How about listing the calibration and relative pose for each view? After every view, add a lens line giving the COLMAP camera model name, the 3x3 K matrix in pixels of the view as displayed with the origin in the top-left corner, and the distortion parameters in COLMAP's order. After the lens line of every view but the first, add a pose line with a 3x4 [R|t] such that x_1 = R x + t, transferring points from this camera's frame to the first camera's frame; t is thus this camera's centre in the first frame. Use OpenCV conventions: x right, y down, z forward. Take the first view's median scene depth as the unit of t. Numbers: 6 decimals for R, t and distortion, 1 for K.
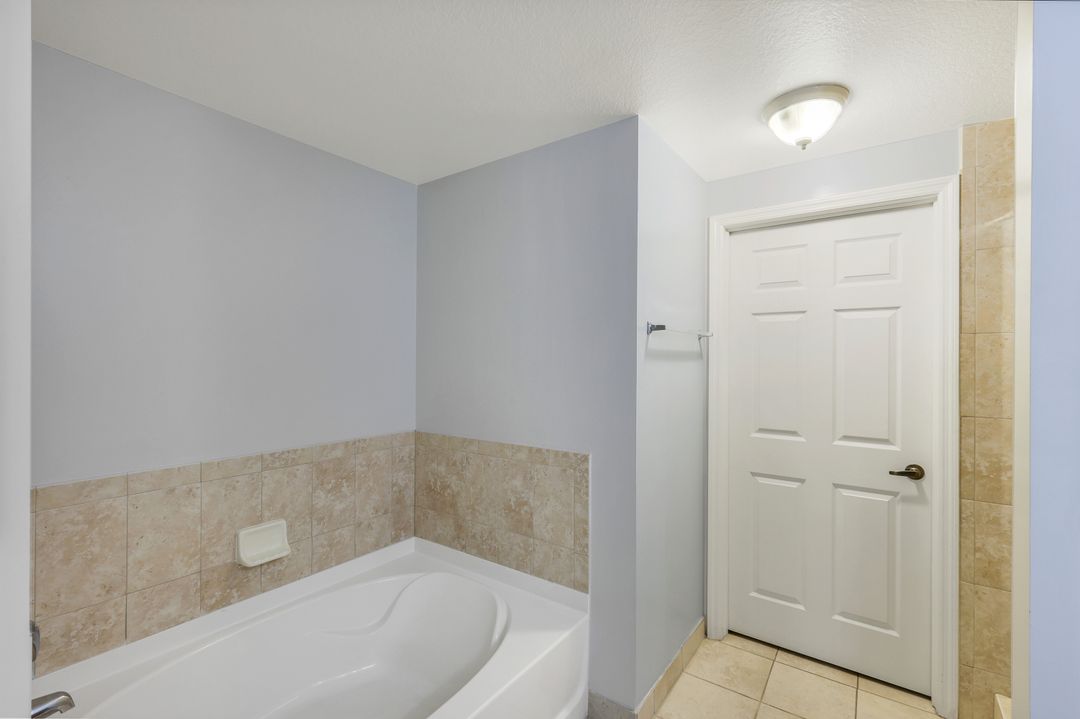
lens RADIAL K [[475.3, 0, 540.7], [0, 475.3, 359.3], [0, 0, 1]] dist [-0.001151, 0.000406]
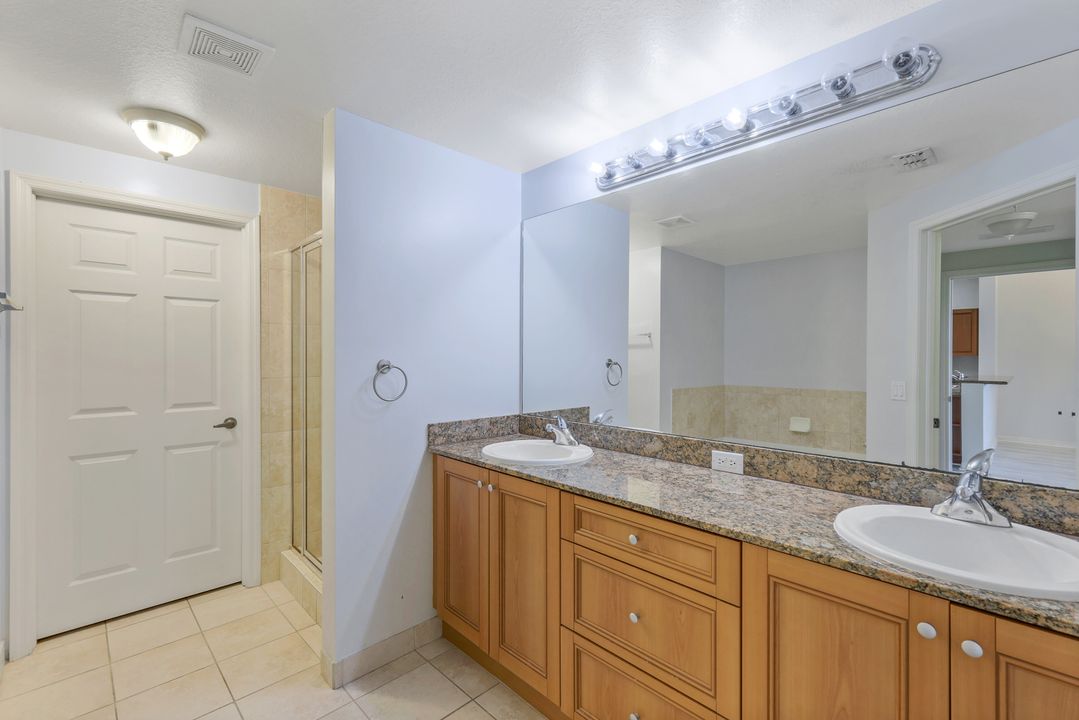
lens RADIAL K [[474.9, 0, 540.1], [0, 474.9, 354.7], [0, 0, 1]] dist [-0.001151, 0.000406]
pose [[0.179422, -0.011353, 0.983707, -0.389457], [-0.002633, 0.999924, 0.012020, 0.023066], [-0.983769, -0.004747, 0.179379, -0.116185]]
